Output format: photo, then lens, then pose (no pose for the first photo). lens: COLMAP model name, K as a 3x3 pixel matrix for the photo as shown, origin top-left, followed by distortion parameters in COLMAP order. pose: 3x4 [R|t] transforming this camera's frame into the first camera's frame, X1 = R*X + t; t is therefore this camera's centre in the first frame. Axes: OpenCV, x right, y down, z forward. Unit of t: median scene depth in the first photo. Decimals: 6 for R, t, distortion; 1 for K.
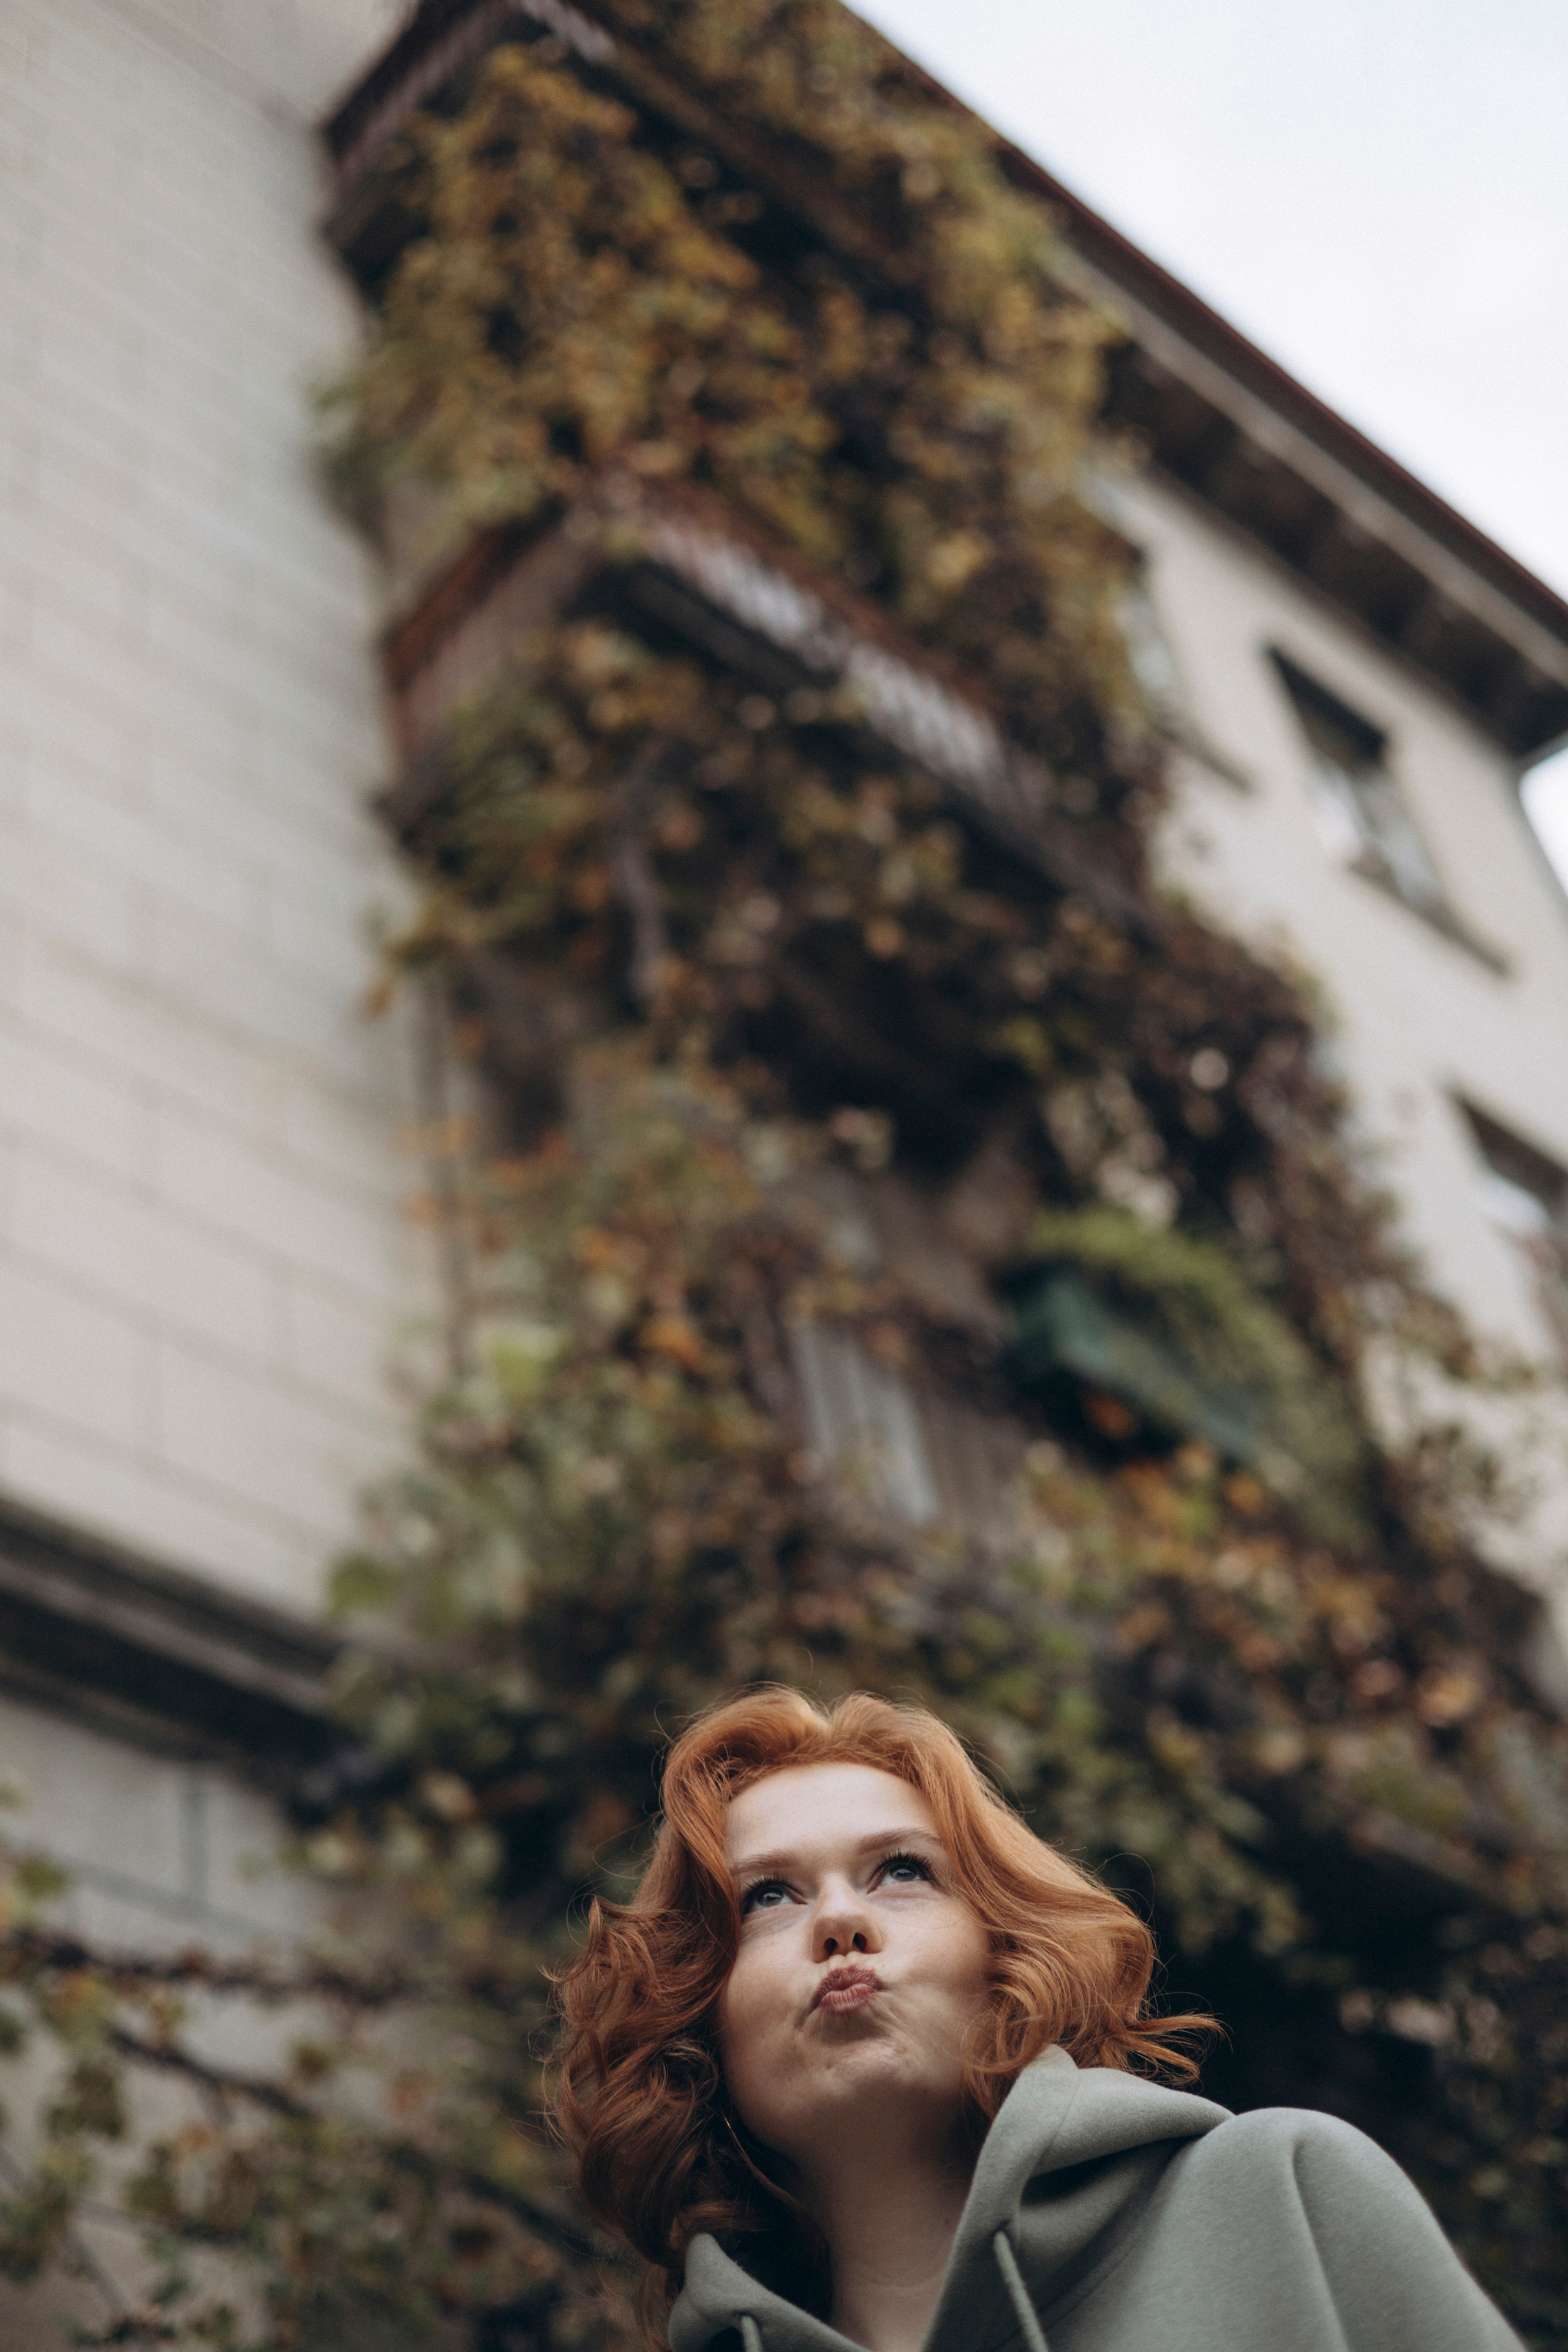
lens RADIAL K [[3382.5, 0, 784.0], [0, 3382.5, 1176.0], [0, 0, 1]] dist [0.018479, -0.068735]
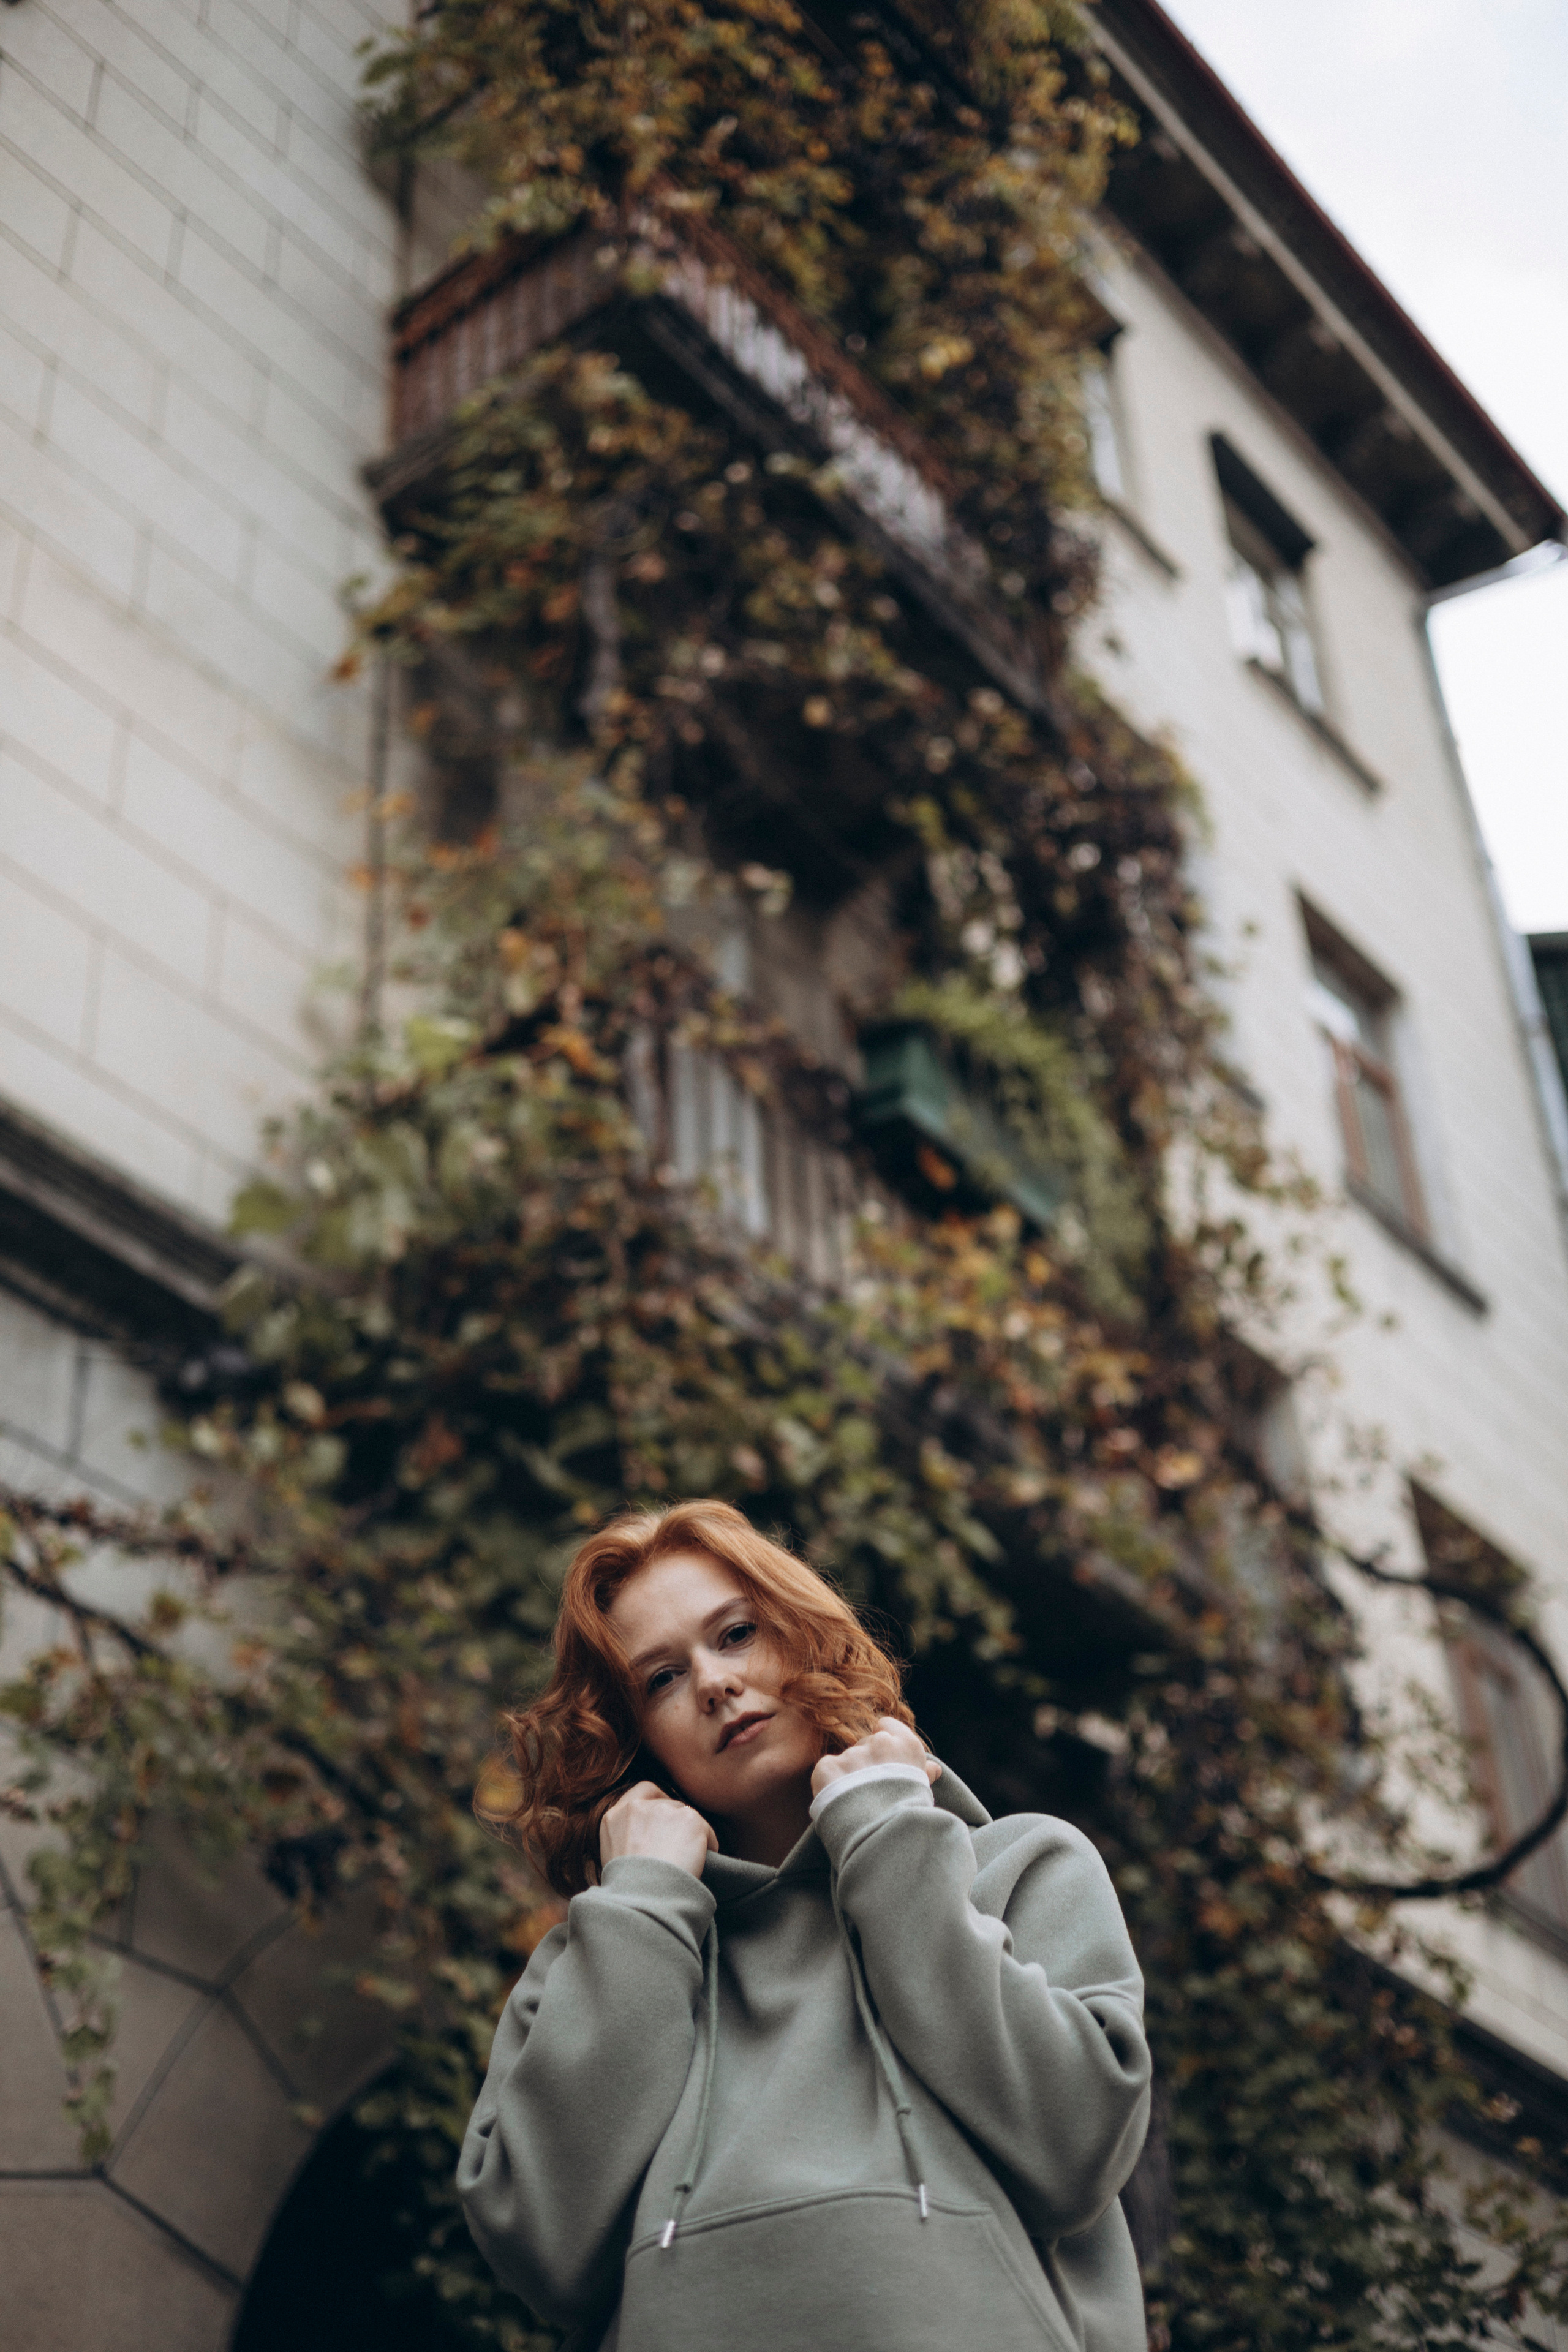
lens RADIAL K [[3382.5, 0, 784.0], [0, 3382.5, 1176.0], [0, 0, 1]] dist [0.018479, -0.068735]
pose [[0.981928, 0.178974, 0.061527, -0.021064], [-0.184595, 0.977422, 0.102817, -0.032114], [-0.041737, -0.112317, 0.992796, -0.108354]]
